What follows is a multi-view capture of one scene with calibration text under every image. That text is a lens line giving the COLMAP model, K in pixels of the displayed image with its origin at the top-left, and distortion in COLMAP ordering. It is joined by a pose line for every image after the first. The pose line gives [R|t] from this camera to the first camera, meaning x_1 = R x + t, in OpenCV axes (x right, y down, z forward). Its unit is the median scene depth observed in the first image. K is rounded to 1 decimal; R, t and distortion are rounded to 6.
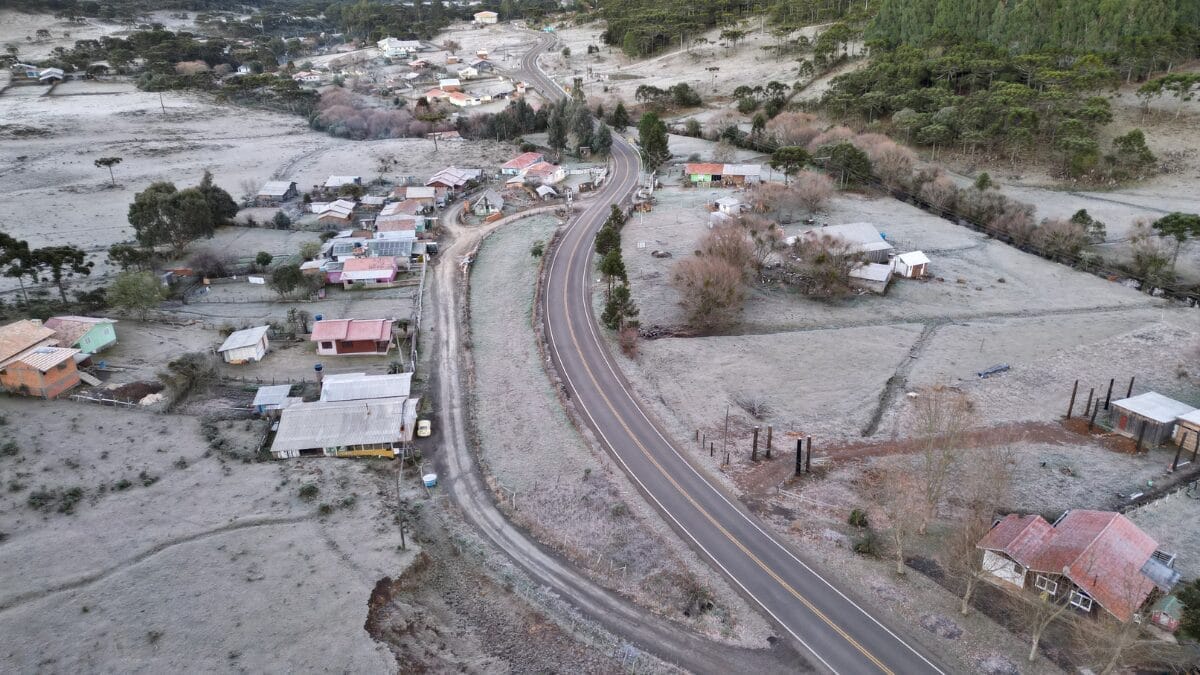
lens RADIAL K [[831.2, 0, 600.0], [0, 831.2, 337.5], [0, 0, 1]] dist [0.083114, -0.076570]
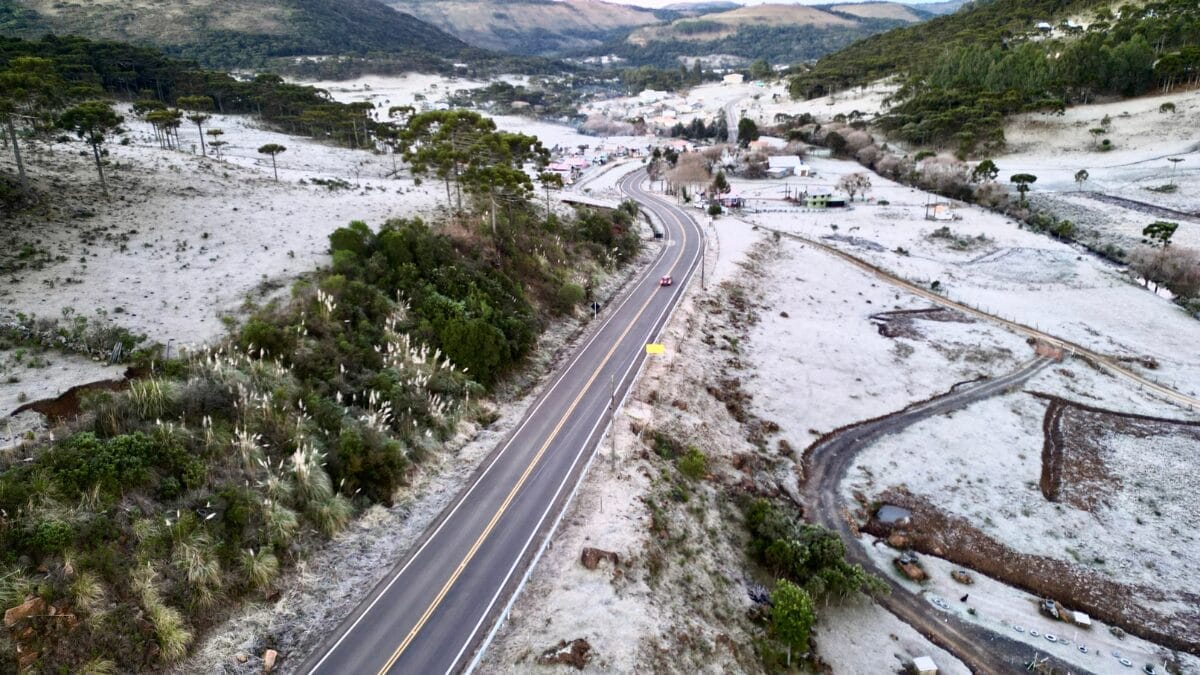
lens RADIAL K [[838.5, 0, 605.6], [0, 838.5, 335.7], [0, 0, 1]] dist [0.106480, -0.119708]
pose [[0.944685, 0.106337, -0.310262, 0.215694], [-0.130628, 0.989702, -0.058532, 0.189593], [0.300843, 0.095823, 0.948848, -0.433136]]
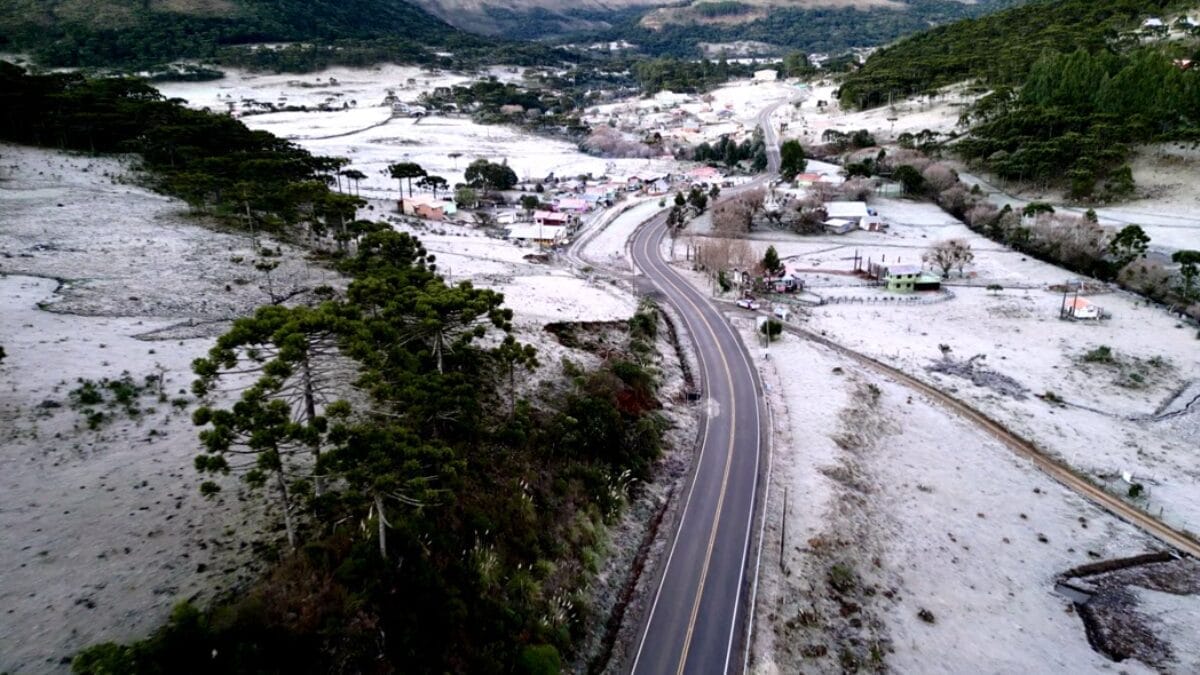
lens RADIAL K [[943.6, 0, 600.3], [0, 943.6, 352.5], [0, 0, 1]] dist [0.105623, -0.120536]
pose [[0.939854, 0.117960, -0.320561, 0.175271], [-0.142958, 0.988171, -0.055513, 0.123294], [0.310221, 0.098001, 0.945600, -0.335194]]
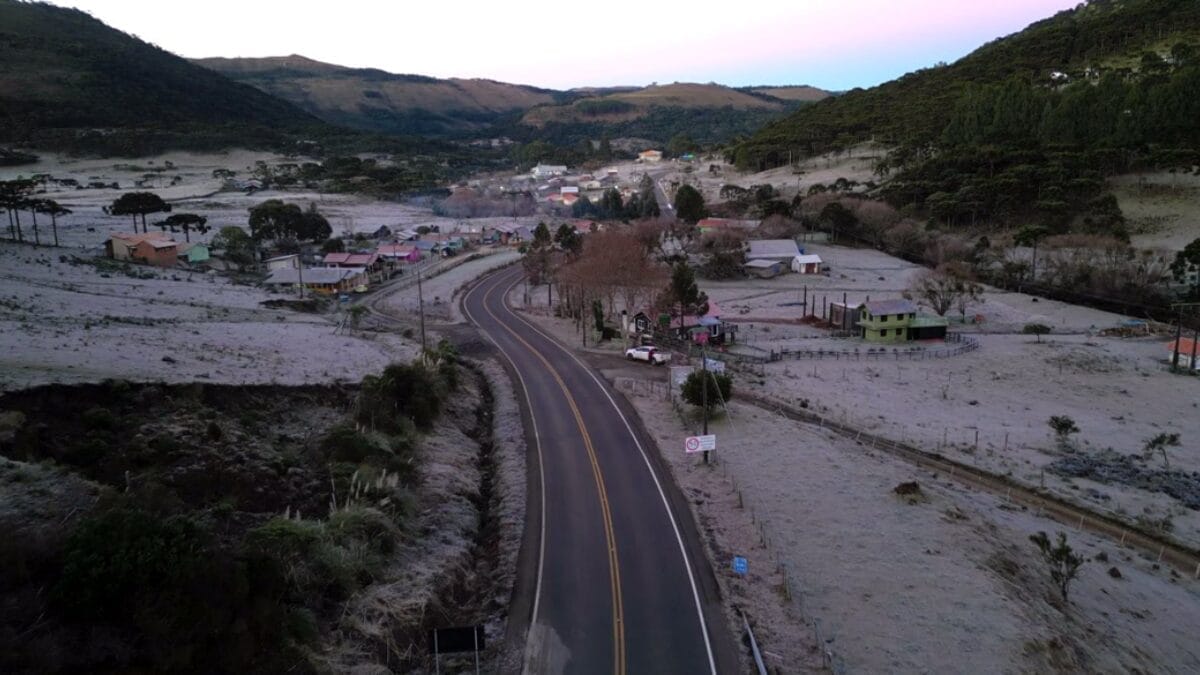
lens RADIAL K [[943.6, 0, 600.3], [0, 943.6, 352.5], [0, 0, 1]] dist [0.105623, -0.120536]
pose [[0.972745, 0.053621, -0.225592, 0.137350], [-0.094541, 0.980072, -0.174701, 0.107326], [0.211729, 0.191267, 0.958430, -0.127069]]
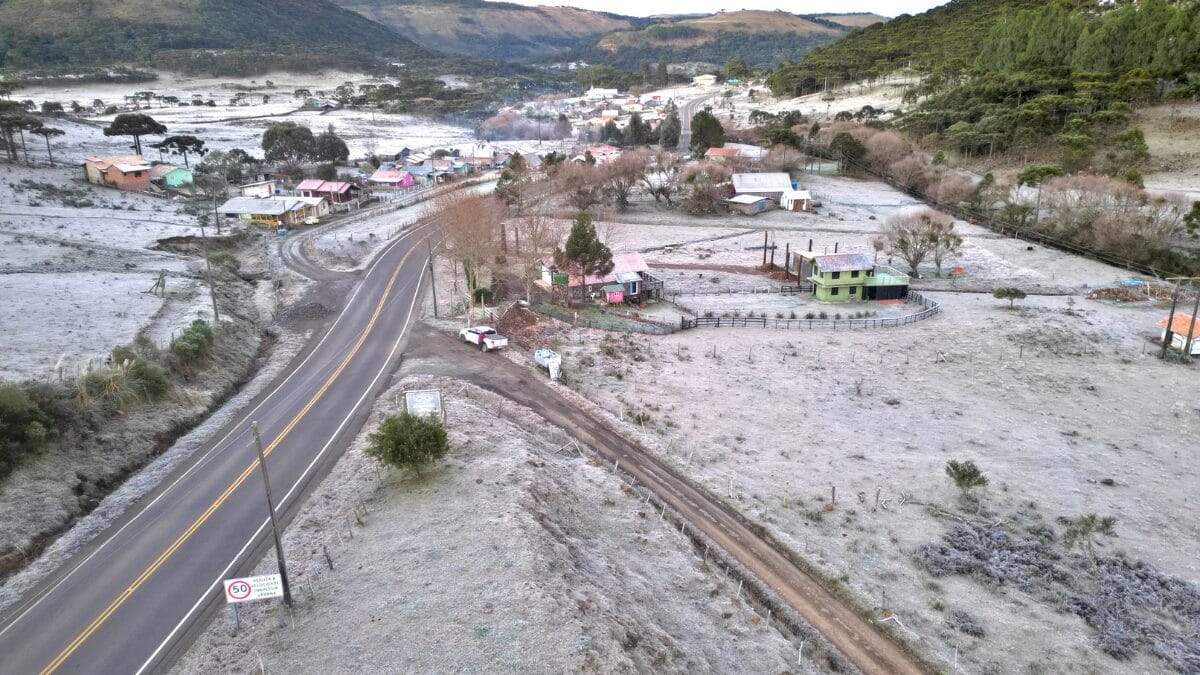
lens RADIAL K [[831.2, 0, 600.0], [0, 831.2, 337.5], [0, 0, 1]] dist [0.083114, -0.076570]
pose [[0.948411, 0.108826, -0.297782, 0.166766], [-0.135683, 0.988206, -0.070993, 0.077362], [0.286544, 0.107734, 0.951991, -0.060728]]
